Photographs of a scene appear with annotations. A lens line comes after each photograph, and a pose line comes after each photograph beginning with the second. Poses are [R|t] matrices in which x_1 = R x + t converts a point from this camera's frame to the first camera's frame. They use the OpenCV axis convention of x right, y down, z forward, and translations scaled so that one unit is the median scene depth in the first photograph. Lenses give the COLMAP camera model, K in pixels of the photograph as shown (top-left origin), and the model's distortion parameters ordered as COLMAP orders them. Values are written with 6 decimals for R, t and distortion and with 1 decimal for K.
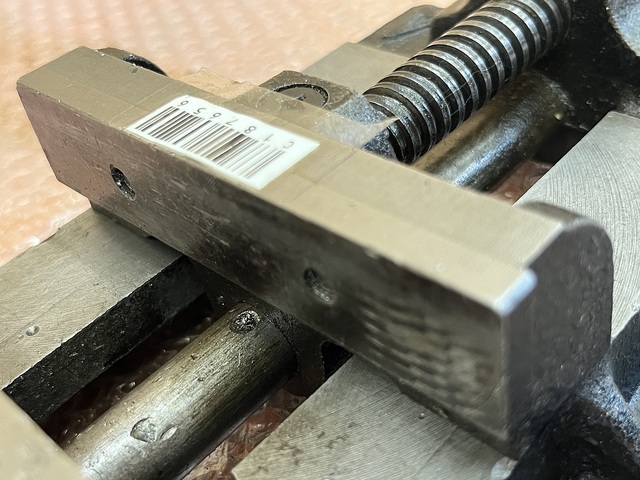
lens RADIAL K [[774.3, 0, 320.0], [0, 774.3, 240.0], [0, 0, 1]] dist [0.114887, -0.576683]
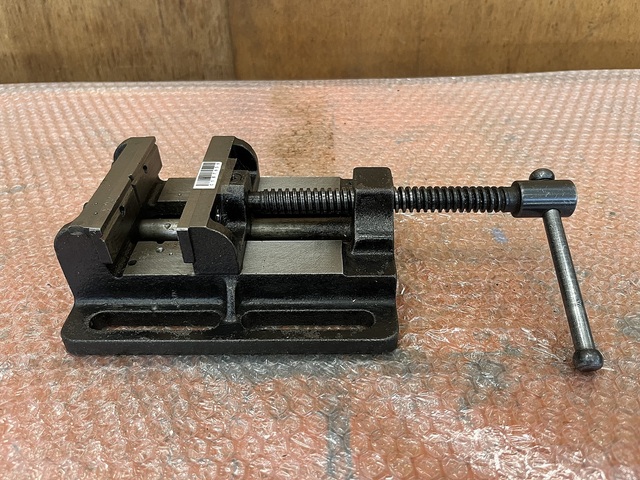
lens RADIAL K [[482.1, 0, 320.0], [0, 482.1, 240.0], [0, 0, 1]] dist [-0.004385, -0.004591]
pose [[0.674071, 0.570195, -0.469580, 1.557050], [-0.544322, 0.813177, 0.206052, -0.658637], [0.499342, 0.116709, 0.858509, -0.785987]]
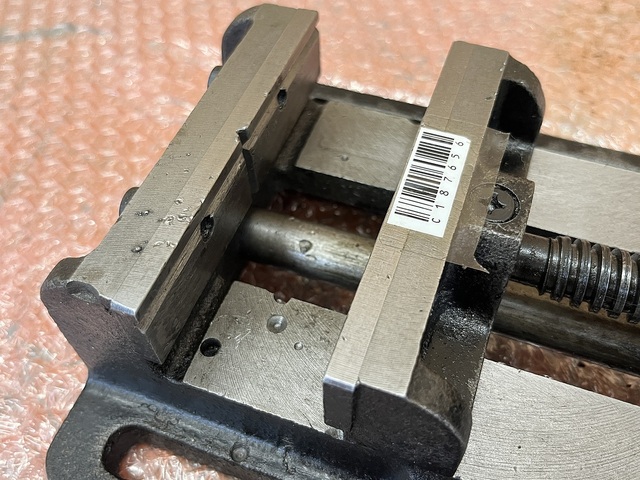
lens RADIAL K [[609.4, 0, 320.0], [0, 609.4, 240.0], [0, 0, 1]] dist [0.002529, -0.004094]
pose [[0.387676, 0.826150, -0.408880, 0.353965], [-0.615699, 0.562187, 0.552142, -0.563124], [0.686019, 0.037694, 0.726607, -0.012759]]
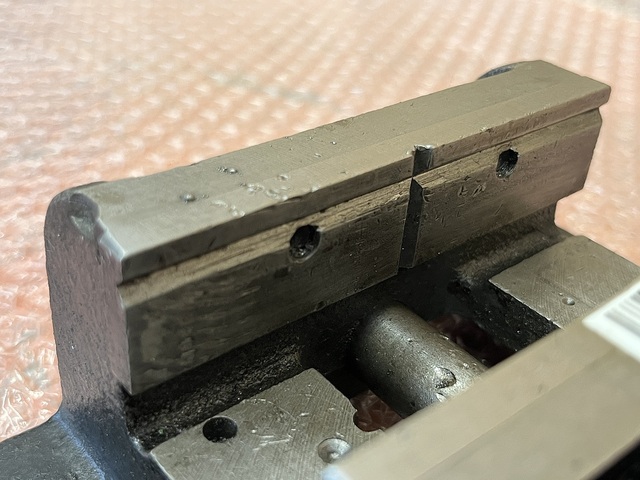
lens RADIAL K [[774.3, 0, 320.0], [0, 774.3, 240.0], [0, 0, 1]] dist [0.114887, -0.576683]
pose [[-0.146333, 0.670611, -0.727233, 0.456673], [-0.667469, 0.475650, 0.572924, -0.348923], [0.730118, 0.569243, 0.378009, 0.347621]]
